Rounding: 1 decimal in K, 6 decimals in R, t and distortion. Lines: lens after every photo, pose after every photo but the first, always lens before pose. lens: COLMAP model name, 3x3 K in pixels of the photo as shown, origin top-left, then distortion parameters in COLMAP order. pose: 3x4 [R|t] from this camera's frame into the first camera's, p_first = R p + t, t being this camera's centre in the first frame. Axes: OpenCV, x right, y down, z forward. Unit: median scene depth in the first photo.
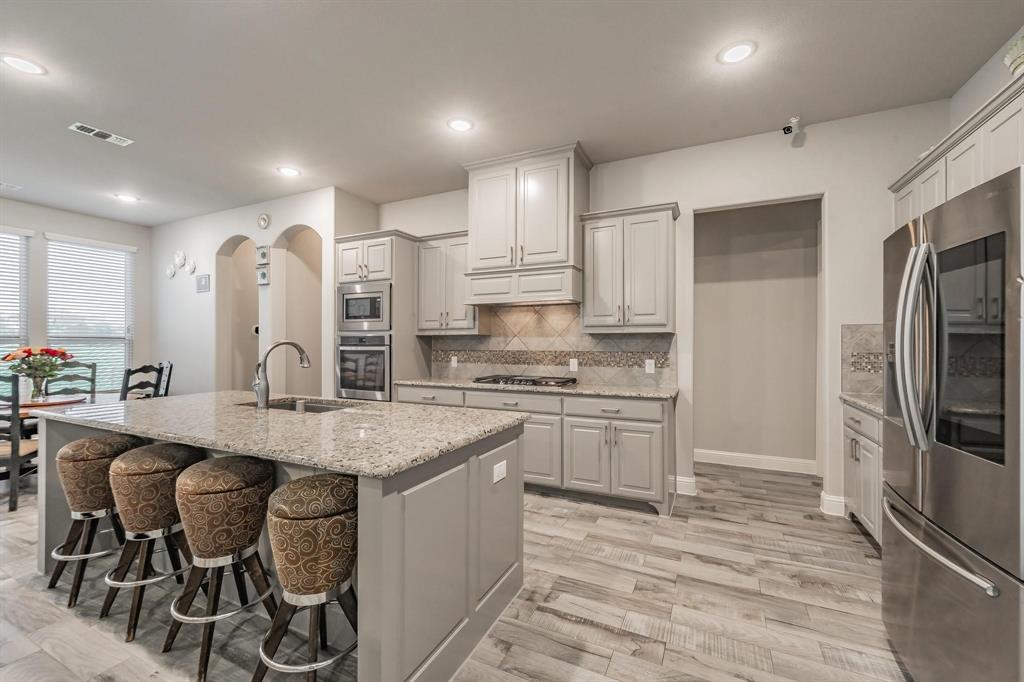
lens RADIAL K [[415.0, 0, 520.6], [0, 415.0, 342.9], [0, 0, 1]] dist [-0.001749, -0.000251]
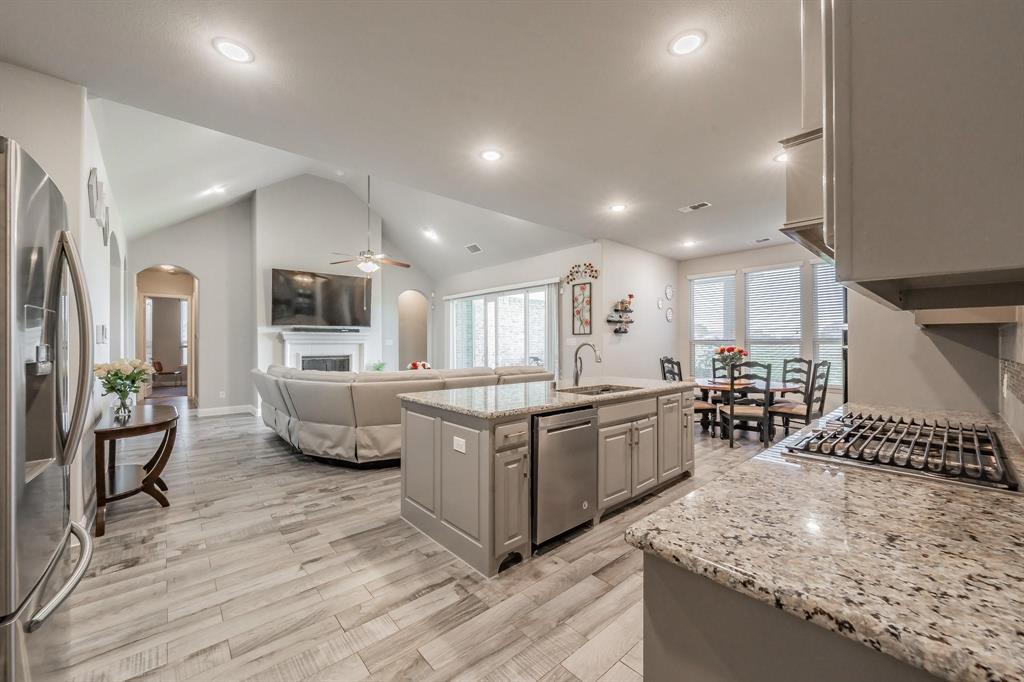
lens RADIAL K [[390.0, 0, 505.6], [0, 390.0, 342.7], [0, 0, 1]] dist [-0.007368, -0.000024]
pose [[-0.405856, -0.006040, -0.913917, 0.507990], [0.002591, 0.999967, -0.007760, 0.003621], [0.913933, -0.005517, -0.405827, 0.831390]]
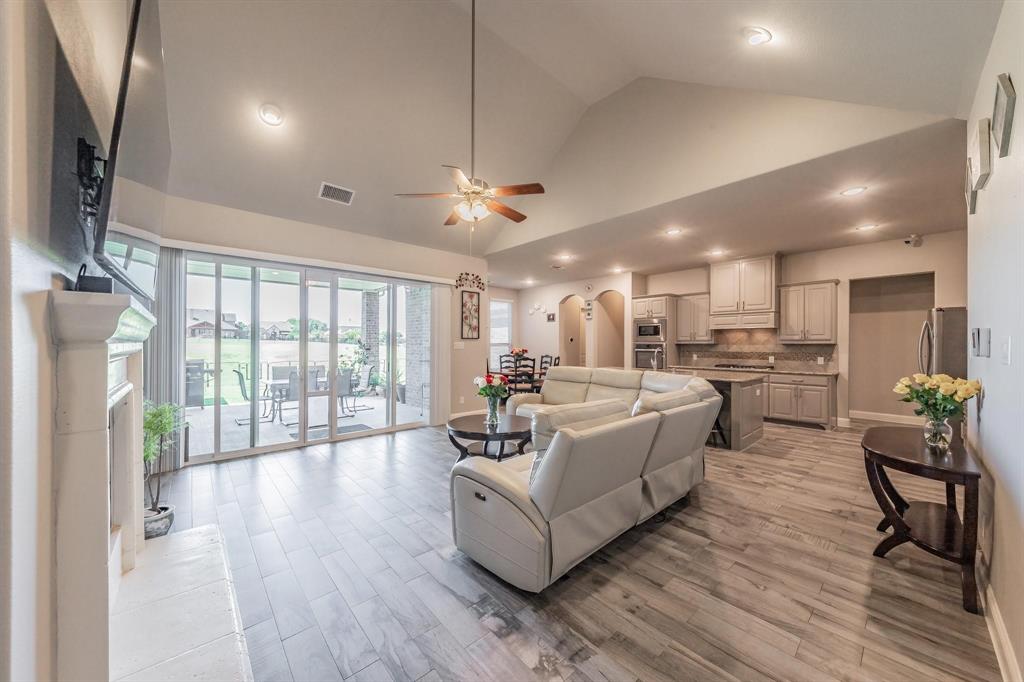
lens RADIAL K [[367.9, 0, 512.6], [0, 367.9, 343.7], [0, 0, 1]] dist [0.001556, -0.000547]
pose [[0.922170, 0.001059, -0.386782, -0.339741], [-0.000312, 0.999998, 0.001994, -0.025458], [0.386784, -0.001718, 0.922169, -1.107338]]
